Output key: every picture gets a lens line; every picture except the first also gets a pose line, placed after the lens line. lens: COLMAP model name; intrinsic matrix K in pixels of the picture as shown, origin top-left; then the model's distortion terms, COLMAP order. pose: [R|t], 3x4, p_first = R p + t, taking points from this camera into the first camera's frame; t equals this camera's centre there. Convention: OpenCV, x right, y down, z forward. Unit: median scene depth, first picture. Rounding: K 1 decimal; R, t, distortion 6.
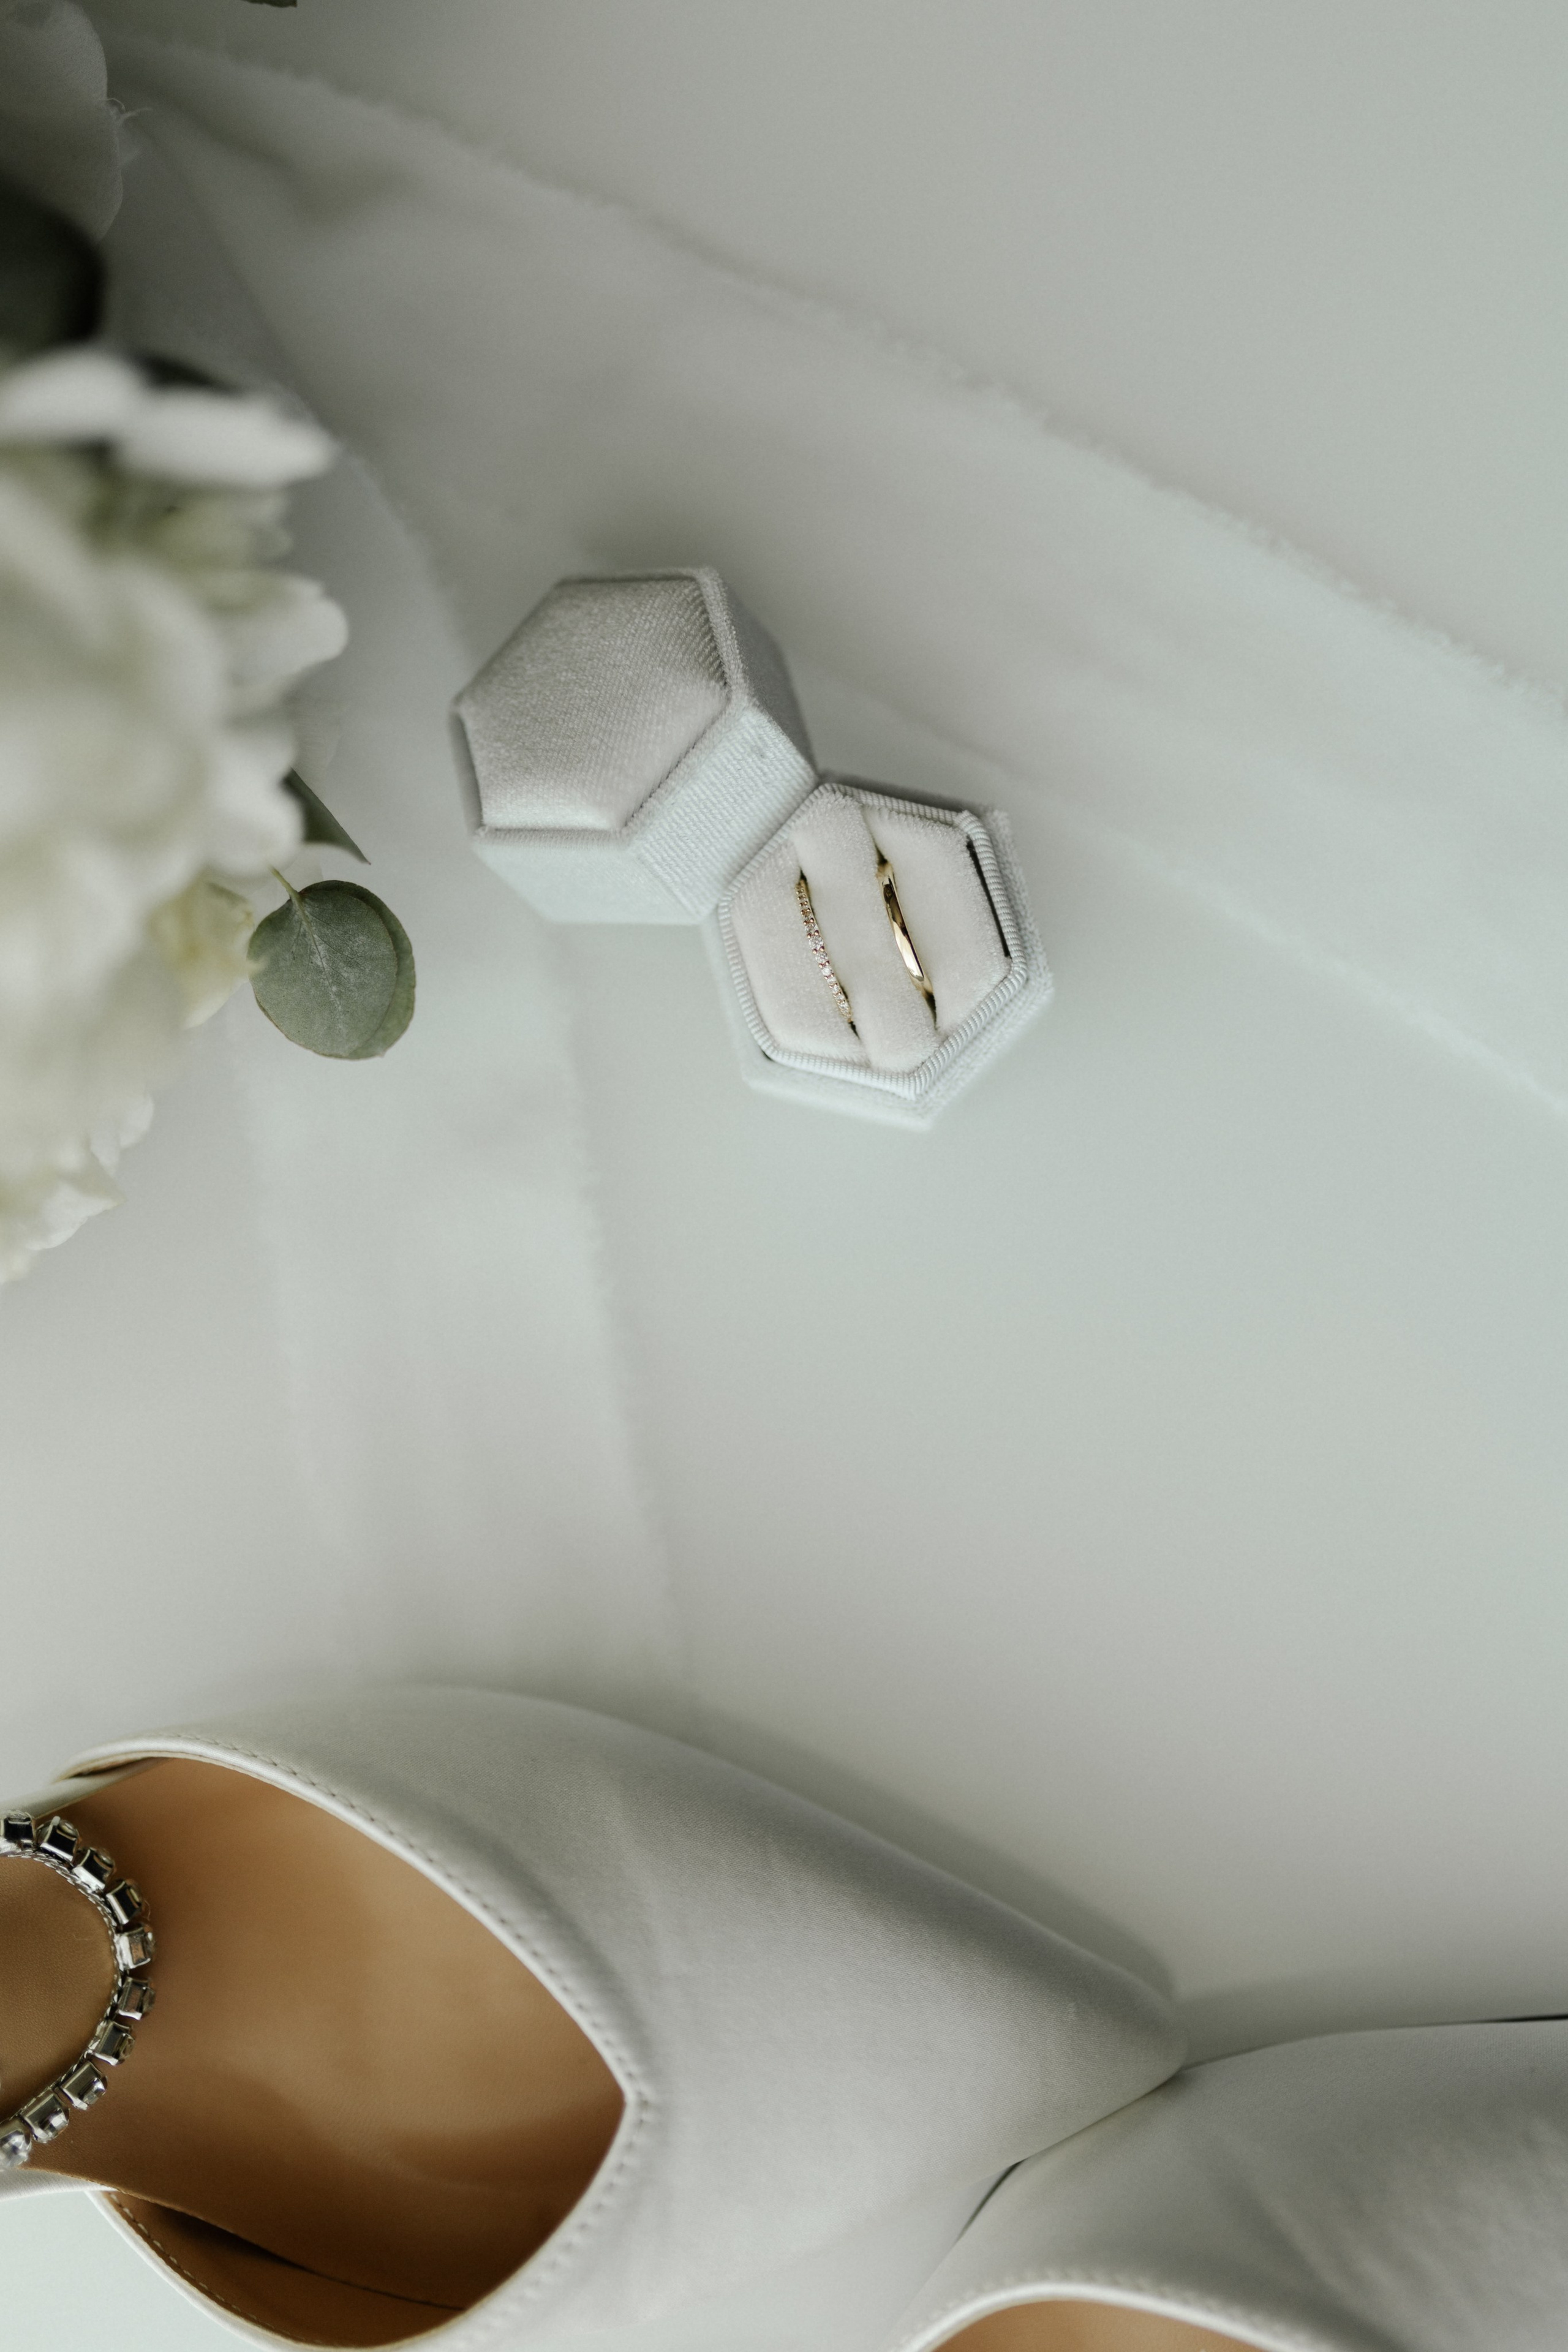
lens RADIAL K [[2422.1, 0, 784.0], [0, 2422.1, 1176.0], [0, 0, 1]] dist [0.047995, -0.003871]
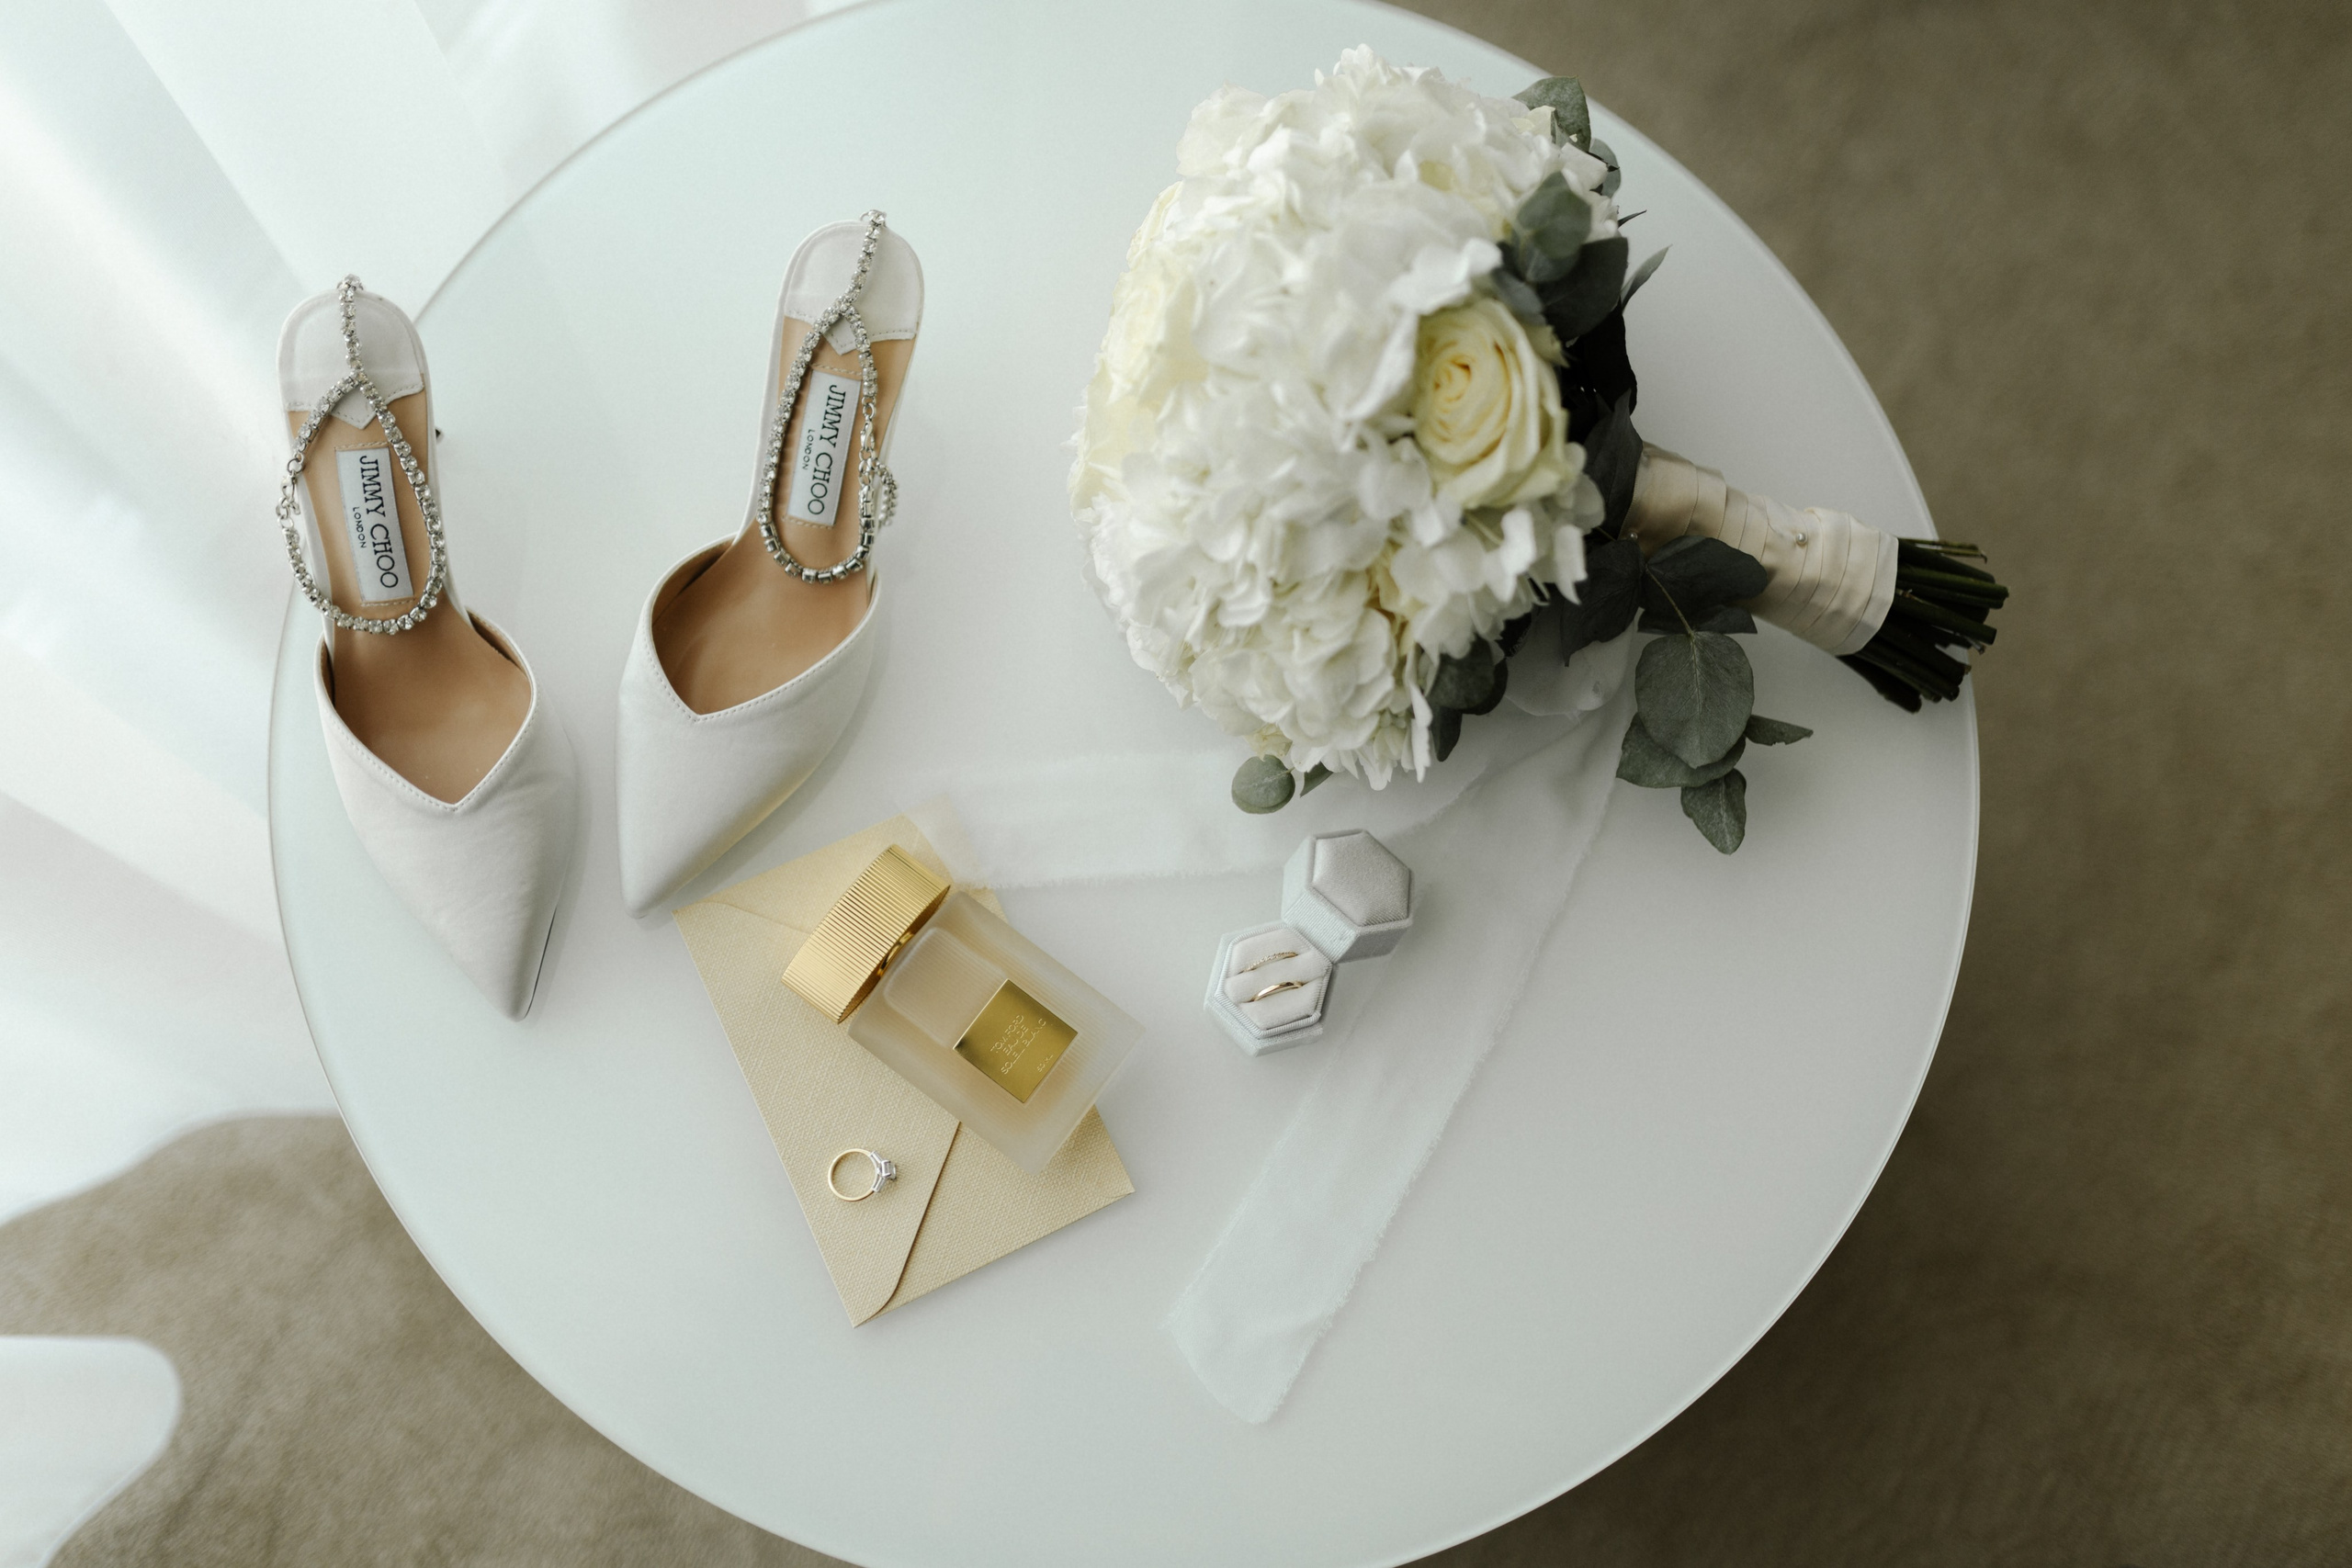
lens RADIAL K [[2421.9, 0, 1176.0], [0, 2421.9, 784.0], [0, 0, 1]] dist [0.047995, -0.003871]
pose [[-0.015527, 0.981758, -0.189500, 0.337679], [-0.999806, -0.012943, 0.014866, -0.025758], [0.012142, 0.189694, 0.981768, -1.708733]]
